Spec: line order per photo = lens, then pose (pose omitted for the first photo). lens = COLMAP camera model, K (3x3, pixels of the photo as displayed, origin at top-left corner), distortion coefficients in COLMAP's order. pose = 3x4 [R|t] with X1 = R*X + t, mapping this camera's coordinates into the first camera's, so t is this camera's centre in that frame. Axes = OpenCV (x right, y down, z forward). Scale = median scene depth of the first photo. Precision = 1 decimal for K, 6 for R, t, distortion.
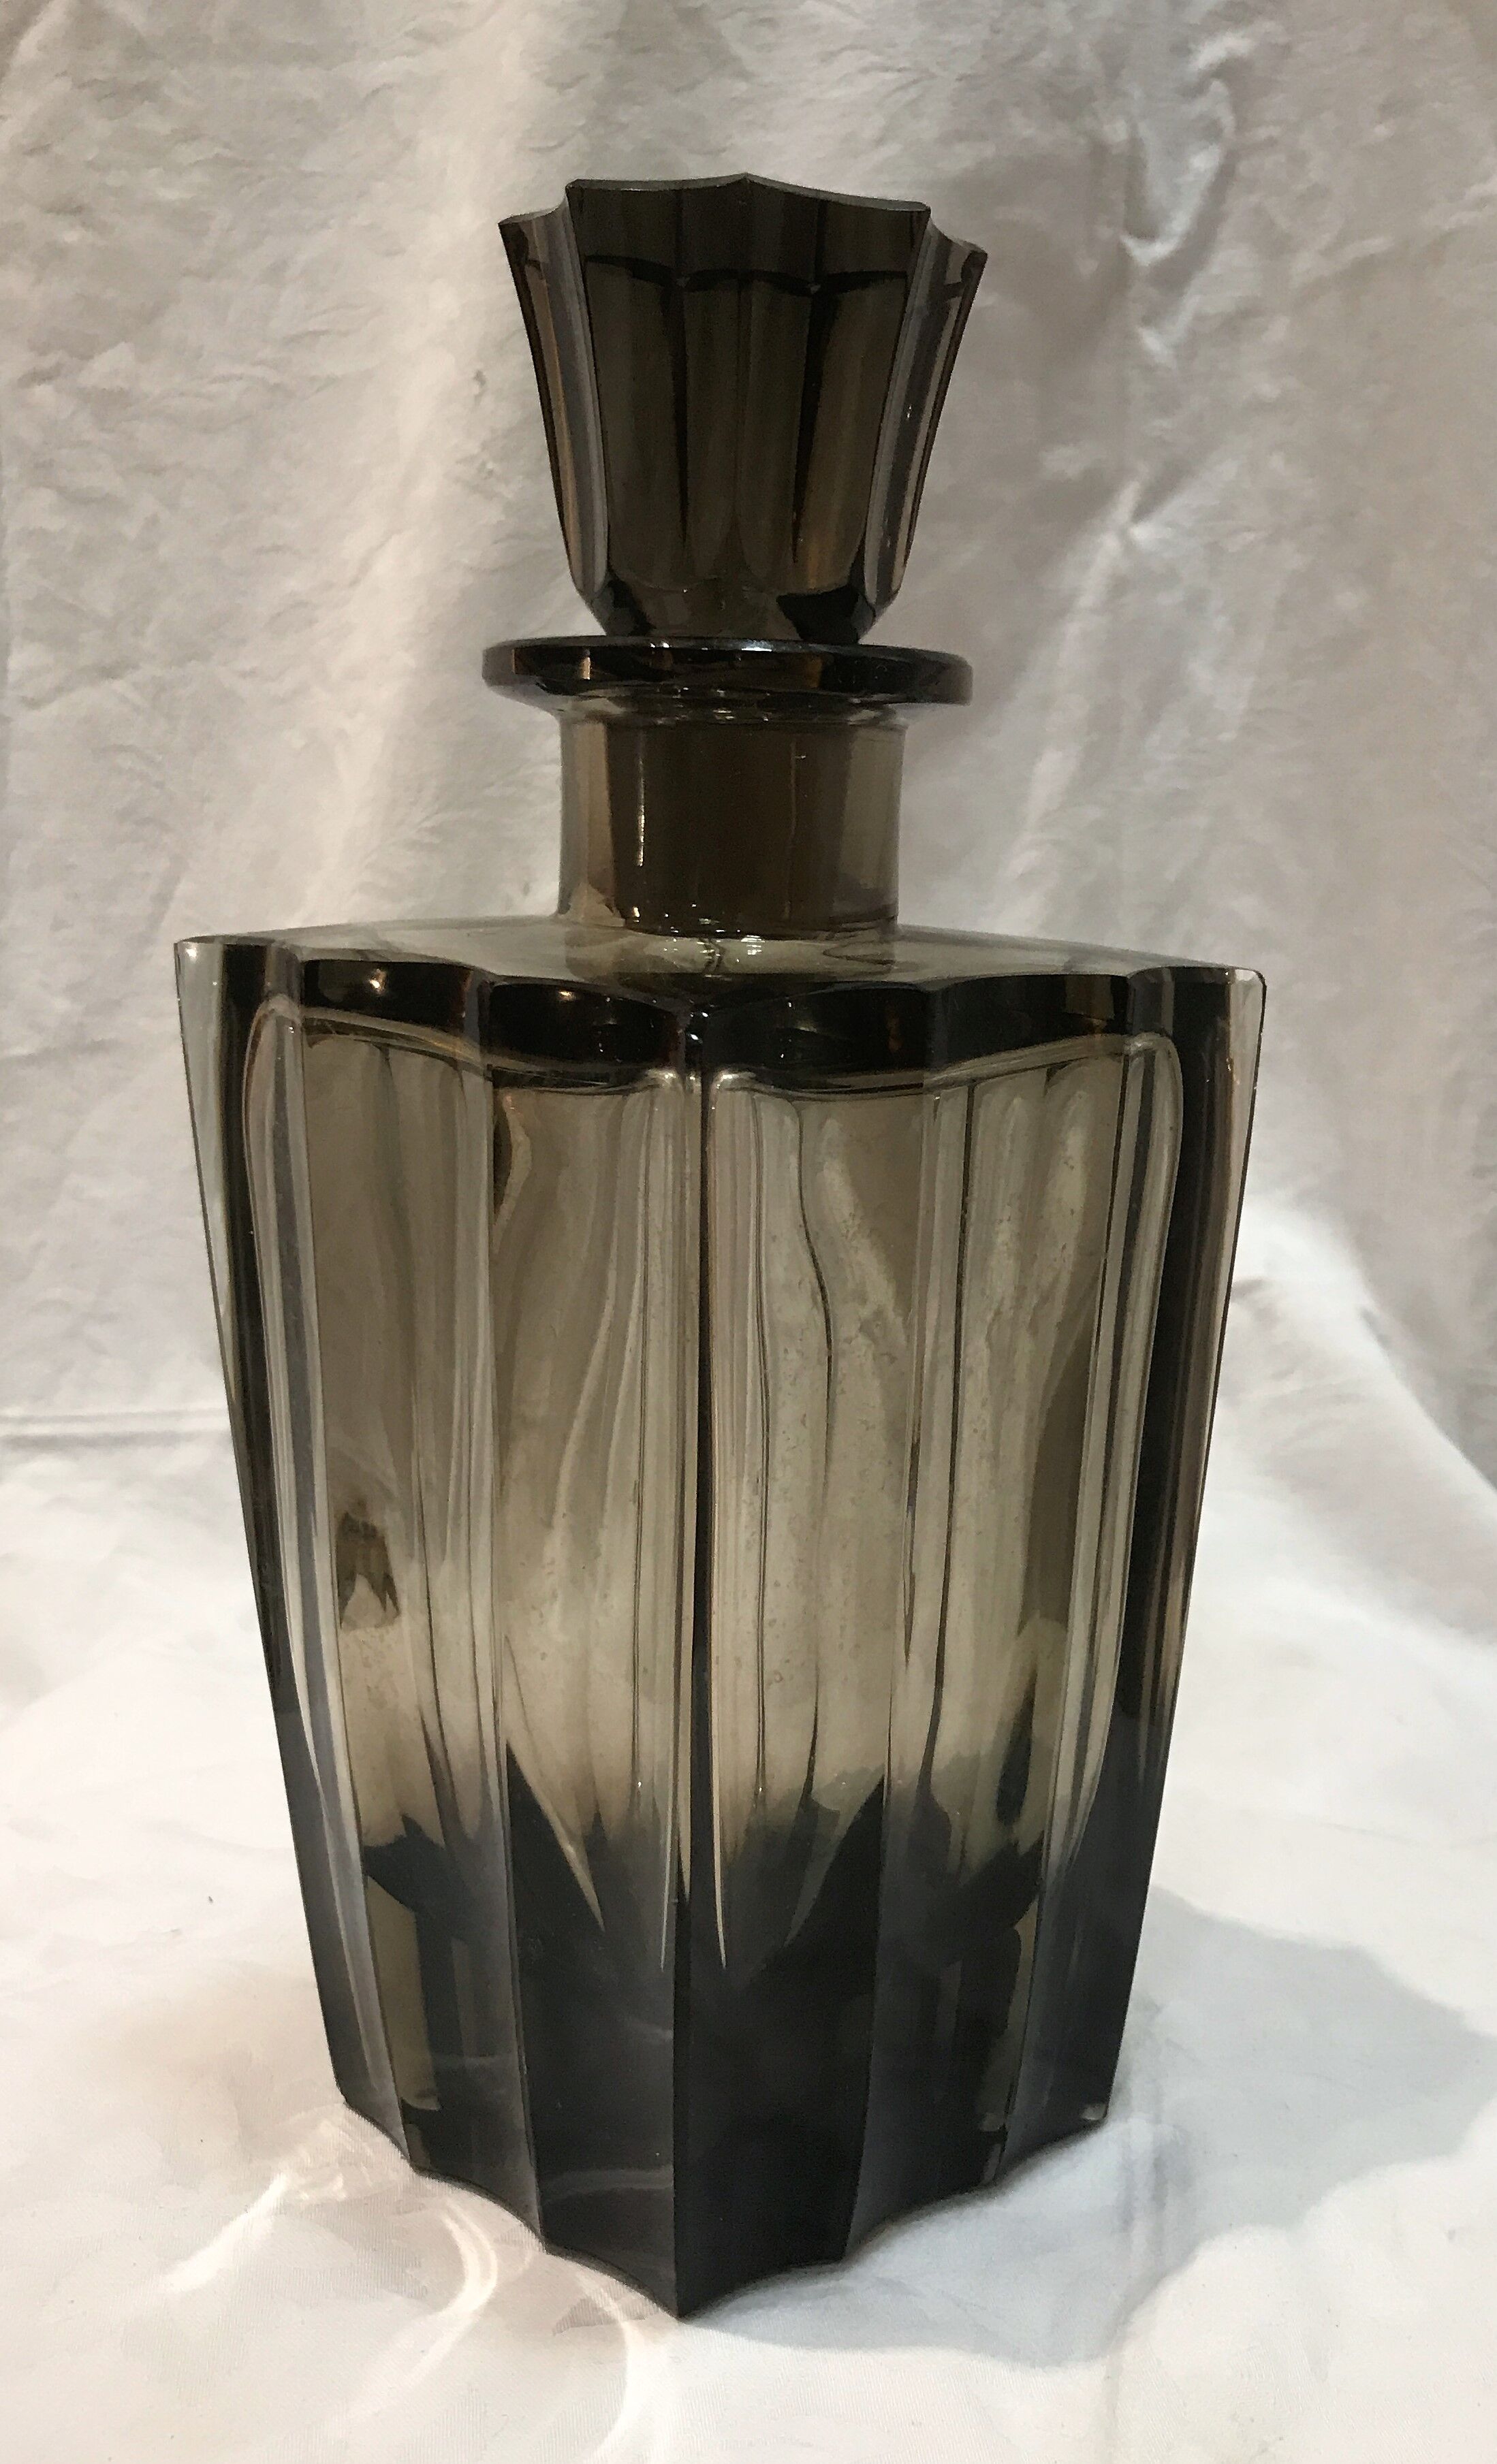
lens RADIAL K [[2356.9, 0, 743.8], [0, 2356.9, 1295.3], [0, 0, 1]] dist [-0.043069, 0.257620]
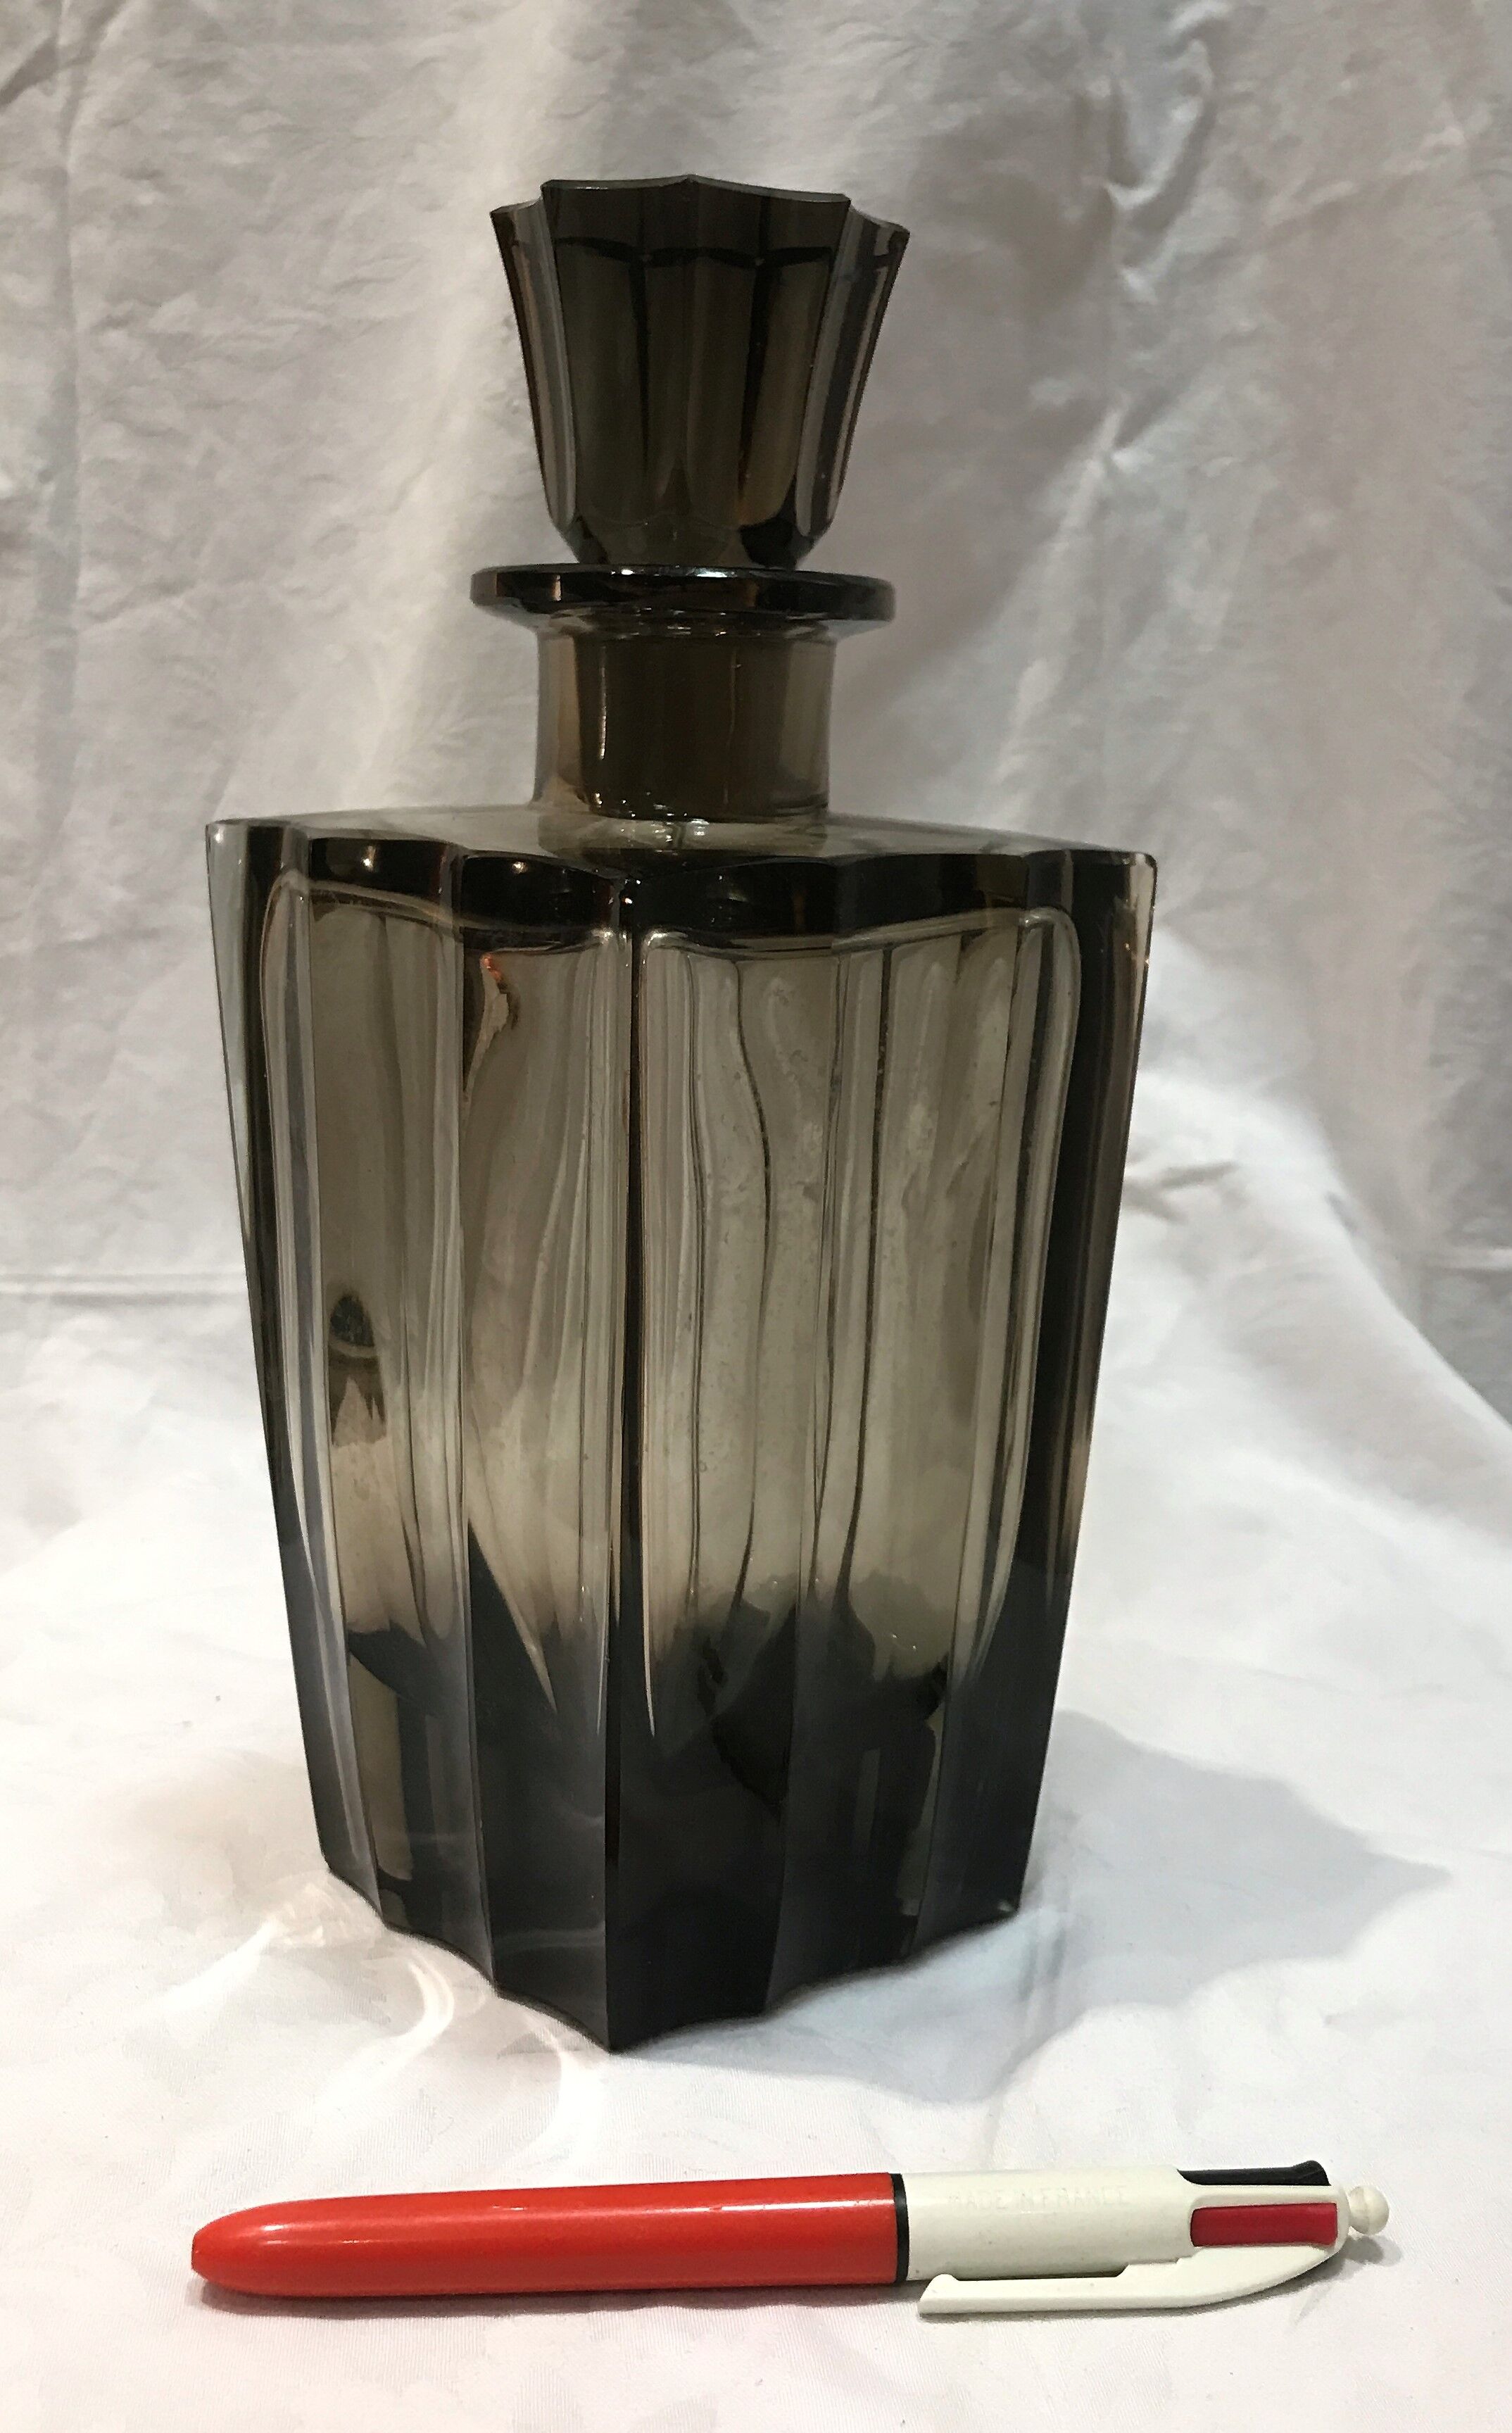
lens RADIAL K [[3063.5, 0, 756.0], [0, 3063.5, 1216.5], [0, 0, 1]] dist [0.000508, 0.616559]
pose [[0.995670, 0.016804, -0.091422, 0.160231], [-0.021503, 0.998484, -0.050660, 0.107187], [0.090432, 0.052407, 0.994523, -0.441069]]
